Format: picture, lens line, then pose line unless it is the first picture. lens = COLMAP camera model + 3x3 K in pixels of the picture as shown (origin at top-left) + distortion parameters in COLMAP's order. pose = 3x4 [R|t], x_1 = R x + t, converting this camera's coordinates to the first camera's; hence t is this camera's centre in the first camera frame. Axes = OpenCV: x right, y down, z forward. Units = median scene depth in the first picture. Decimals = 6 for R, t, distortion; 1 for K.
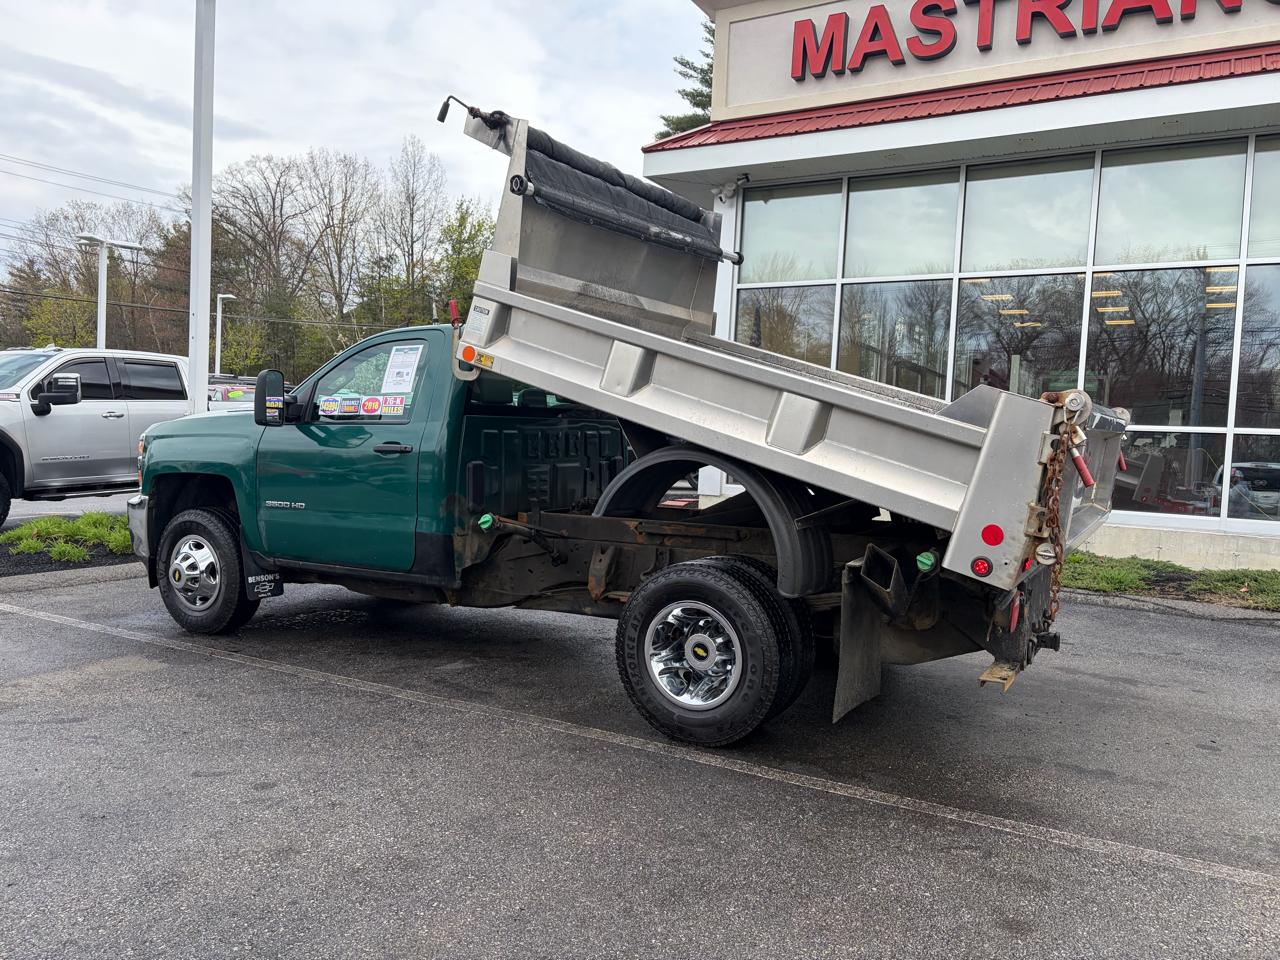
lens RADIAL K [[962.1, 0, 657.1], [0, 962.1, 487.6], [0, 0, 1]] dist [0.057601, -0.081988]
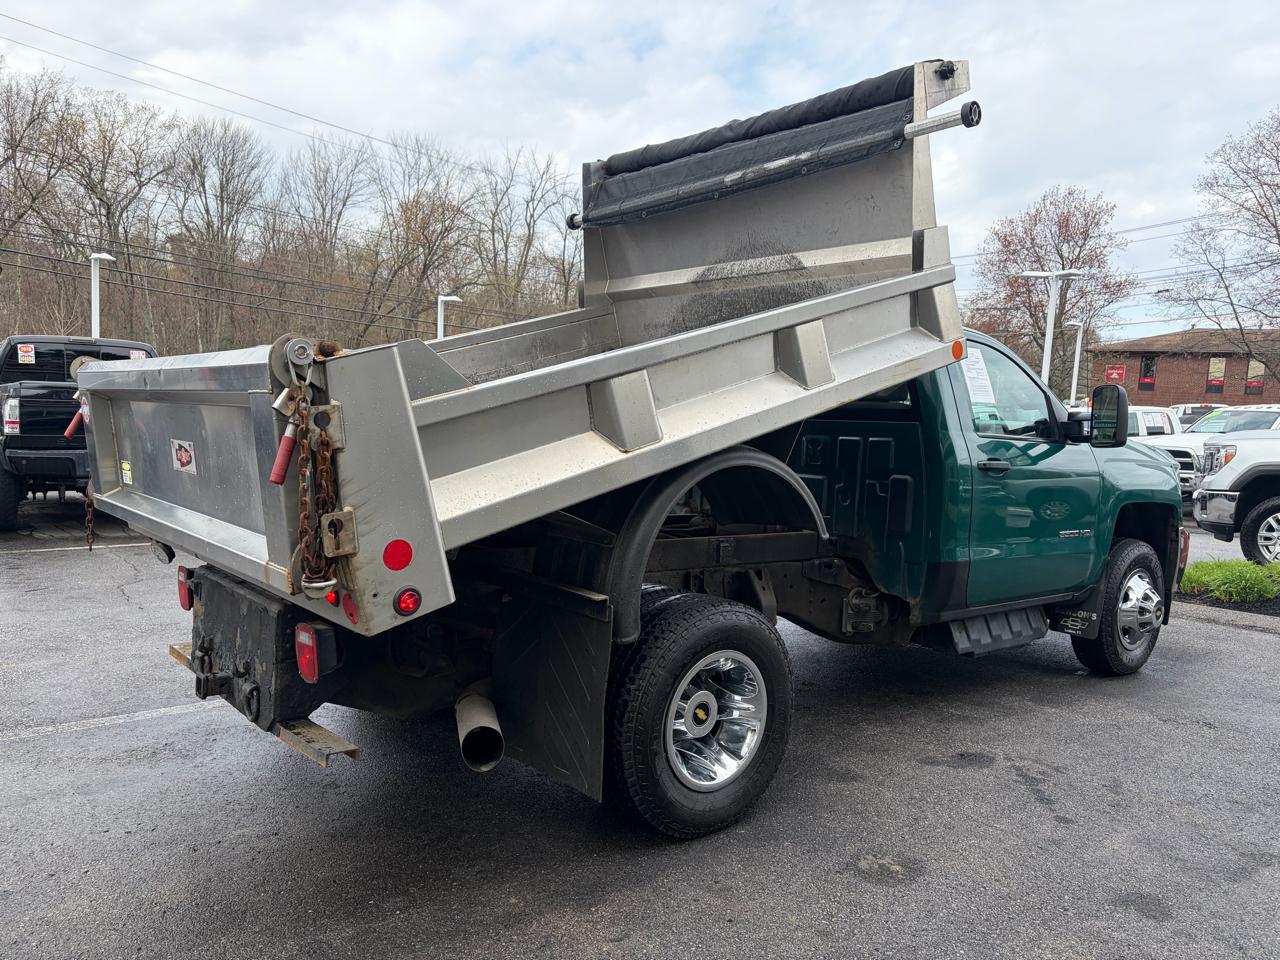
lens RADIAL K [[987.0, 0, 624.2], [0, 987.0, 480.8], [0, 0, 1]] dist [0.036813, -0.008229]
pose [[-0.376765, 0.019336, -0.926107, 0.781396], [-0.110169, 0.991751, 0.065526, -0.061153], [0.919734, 0.126716, -0.371527, 1.232002]]
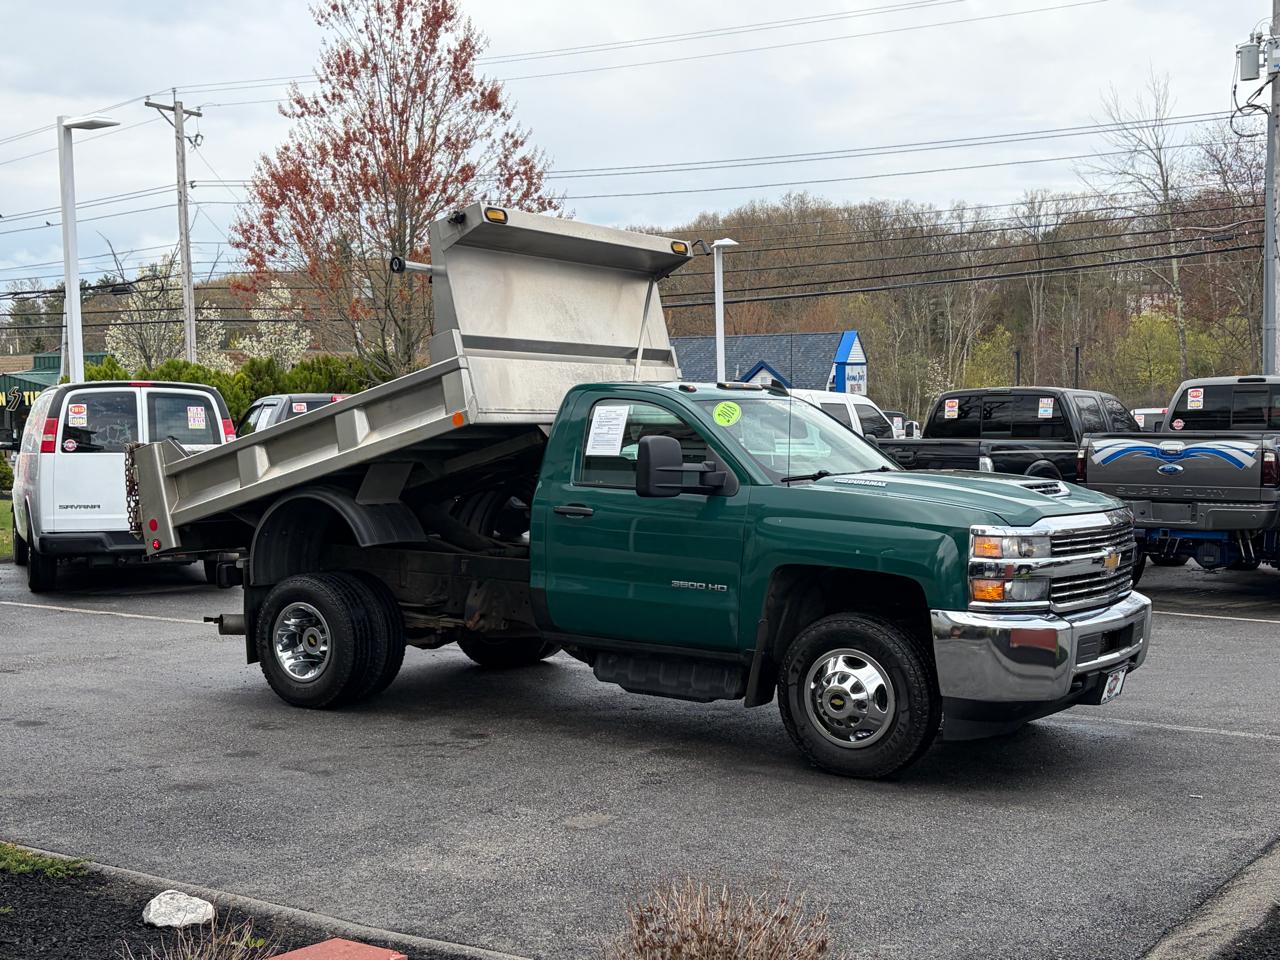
lens RADIAL K [[1566.3, 0, 642.5], [0, 1566.3, 486.6], [0, 0, 1]] dist [0.185051, -0.595189]
pose [[-0.995920, -0.034512, 0.083379, -0.269256], [-0.024654, 0.992886, 0.116491, -0.248952], [-0.086806, 0.113960, -0.989686, 2.651131]]
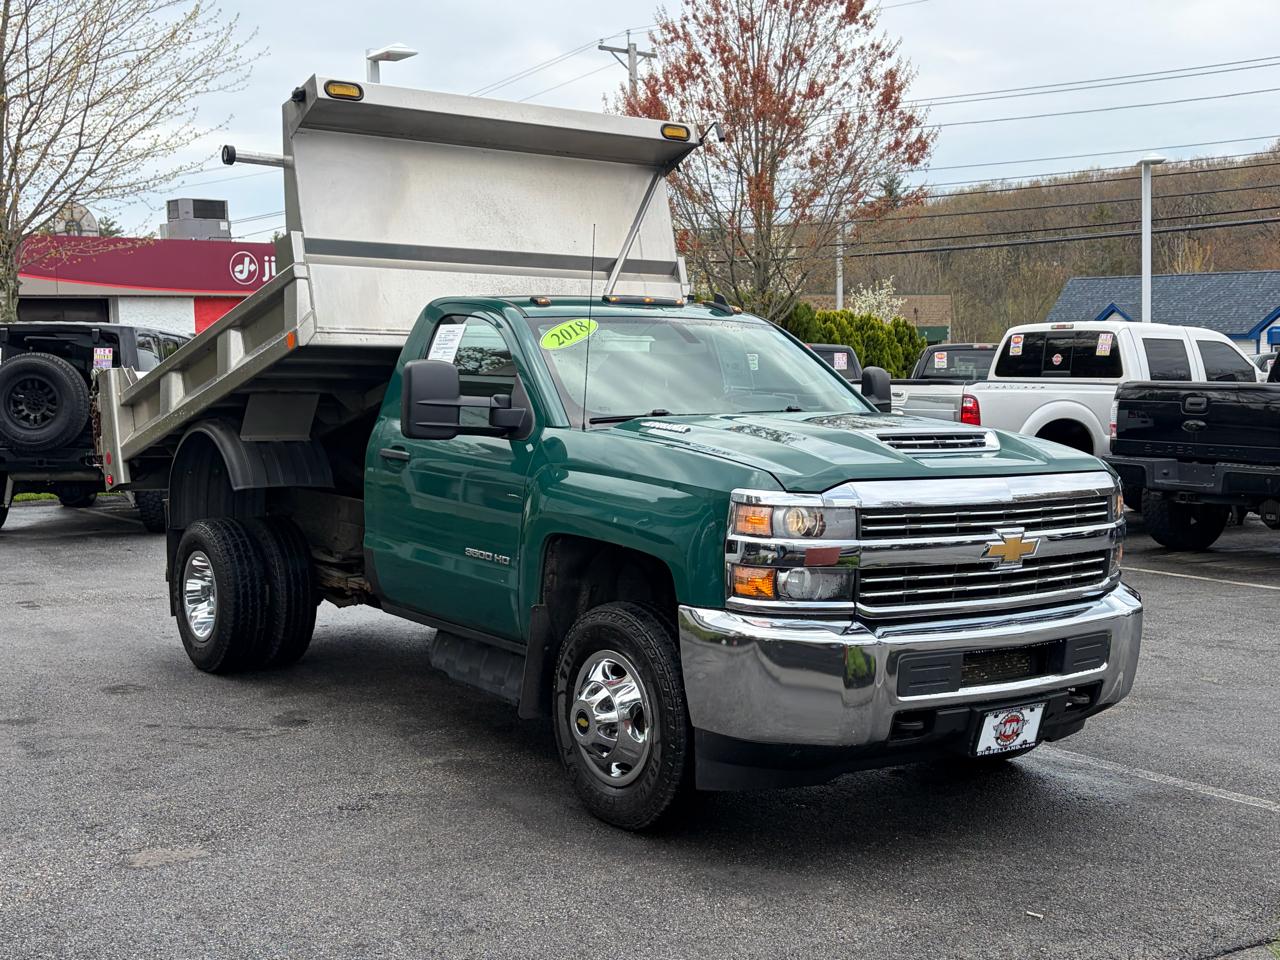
lens RADIAL K [[1566.3, 0, 642.5], [0, 1566.3, 486.6], [0, 0, 1]] dist [0.185051, -0.595189]
pose [[-0.907469, -0.071312, 0.414022, -0.743847], [-0.006617, 0.987792, 0.155638, -0.215720], [-0.420066, 0.138497, -0.896863, 2.194844]]
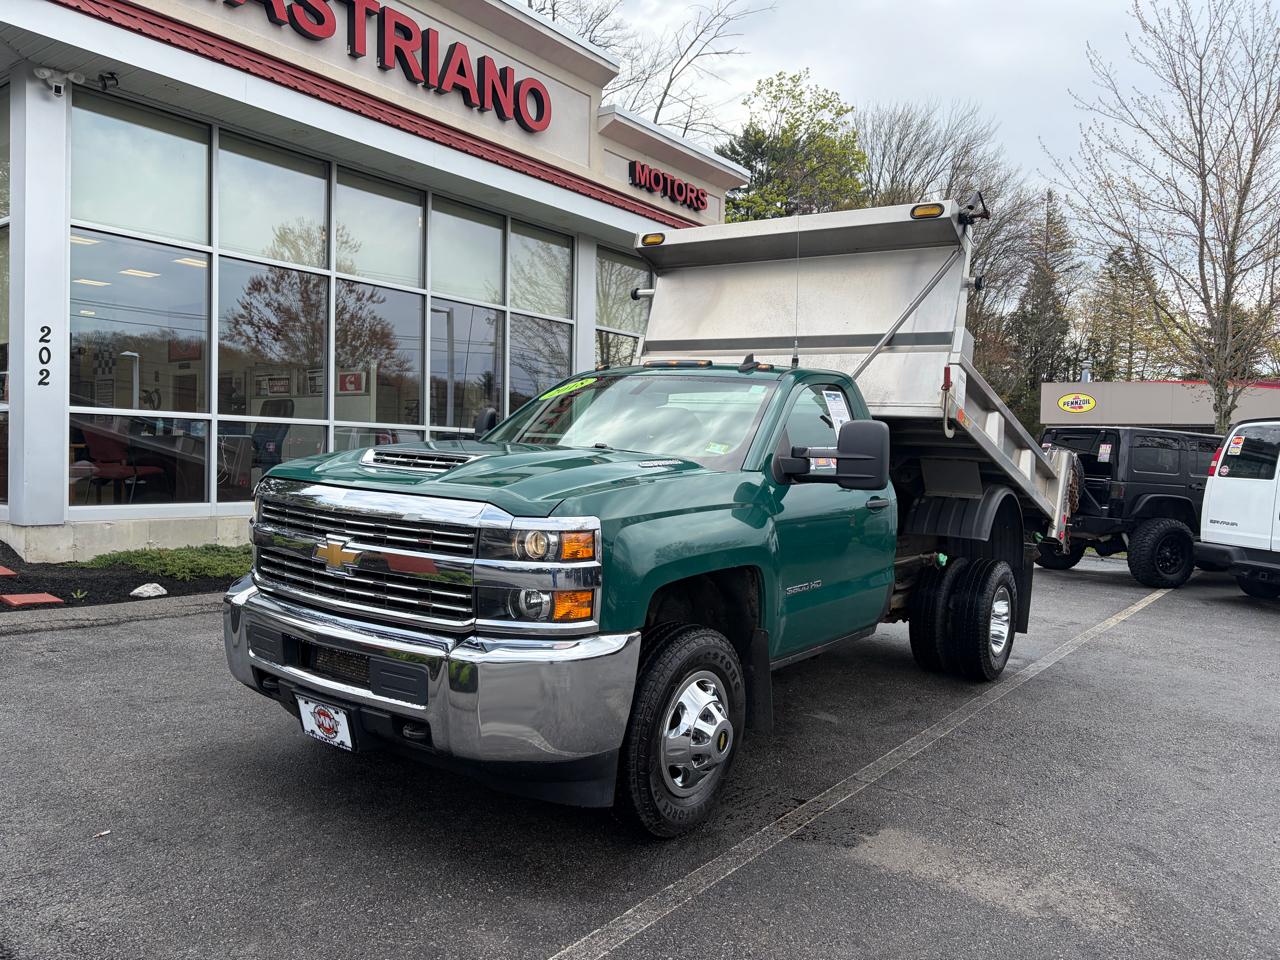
lens RADIAL K [[961.4, 0, 647.4], [0, 961.4, 477.2], [0, 0, 1]] dist [0.063951, -0.068459]
pose [[0.118862, -0.063117, 0.990903, -1.136655], [0.024463, 0.997861, 0.060626, -0.117458], [-0.992609, 0.017034, 0.120152, 1.010012]]
